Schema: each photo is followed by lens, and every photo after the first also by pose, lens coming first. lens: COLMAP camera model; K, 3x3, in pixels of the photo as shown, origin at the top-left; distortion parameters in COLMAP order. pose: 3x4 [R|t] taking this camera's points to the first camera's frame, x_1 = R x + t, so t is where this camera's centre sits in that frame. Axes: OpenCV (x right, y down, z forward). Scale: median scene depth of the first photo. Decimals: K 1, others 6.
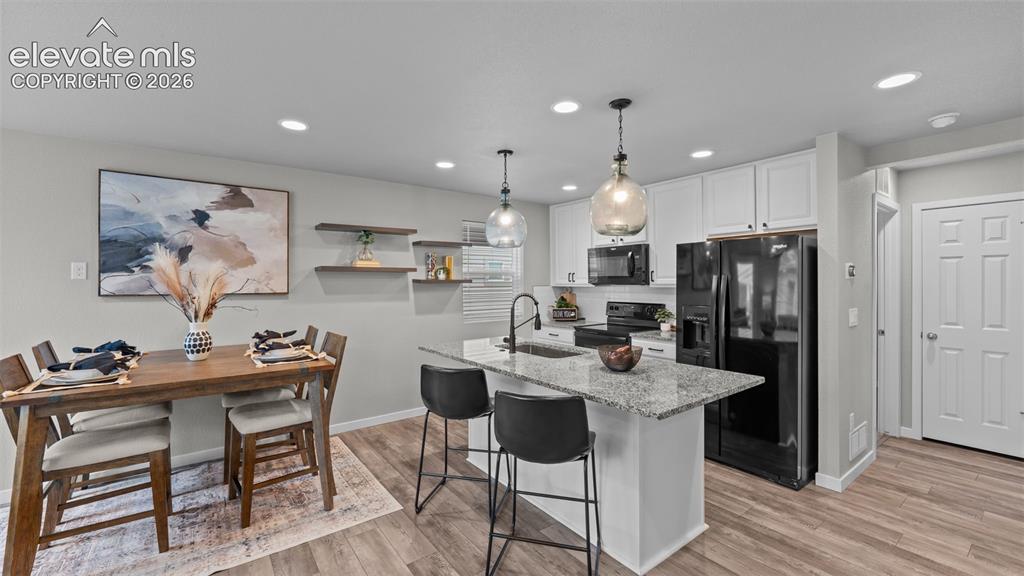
lens RADIAL K [[414.5, 0, 512.4], [0, 414.5, 284.4], [0, 0, 1]] dist [-0.001654, -0.000927]
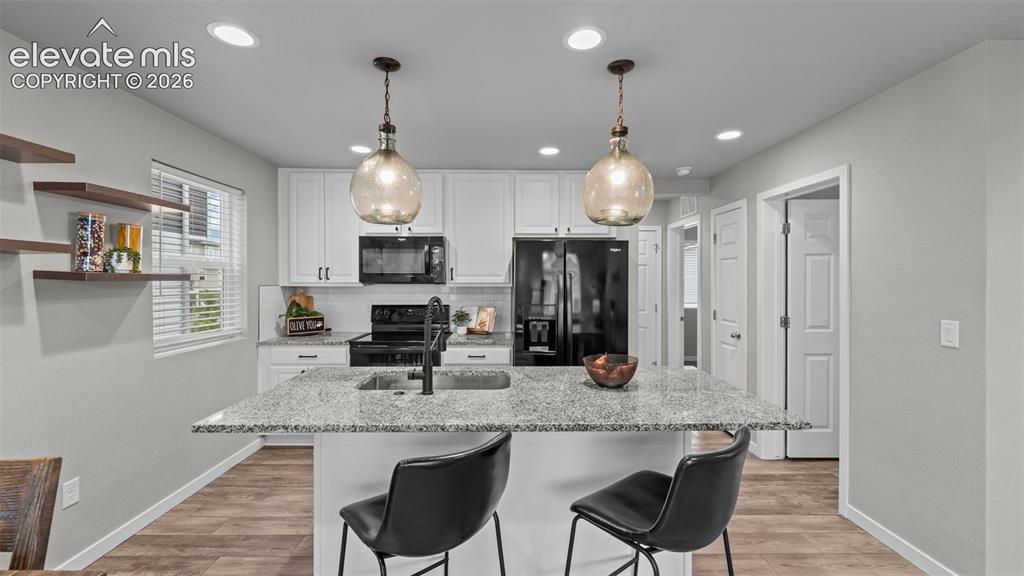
lens RADIAL K [[414.5, 0, 511.2], [0, 414.5, 282.7], [0, 0, 1]] dist [-0.001654, -0.000927]
pose [[0.594518, 0.001817, 0.804080, -0.388999], [0.000570, 0.999996, -0.002682, 0.001273], [-0.804082, 0.002053, 0.594515, 0.489846]]
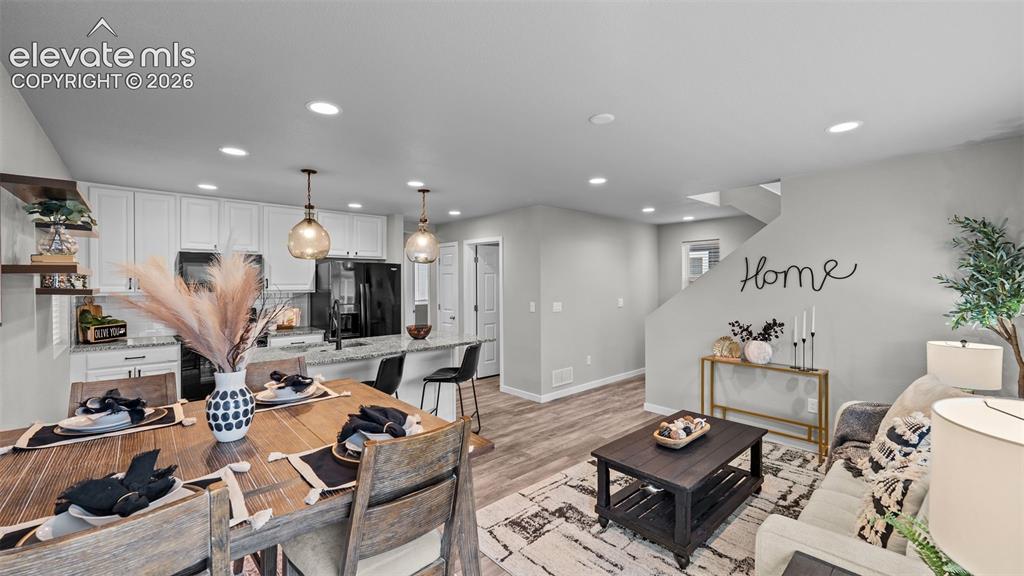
lens RADIAL K [[414.5, 0, 511.9], [0, 414.5, 284.4], [0, 0, 1]] dist [-0.001654, -0.000927]
pose [[-0.090229, -0.000731, 0.995921, -1.133093], [0.007024, 0.999974, 0.001371, -0.018783], [-0.995896, 0.007119, -0.090221, 0.561668]]
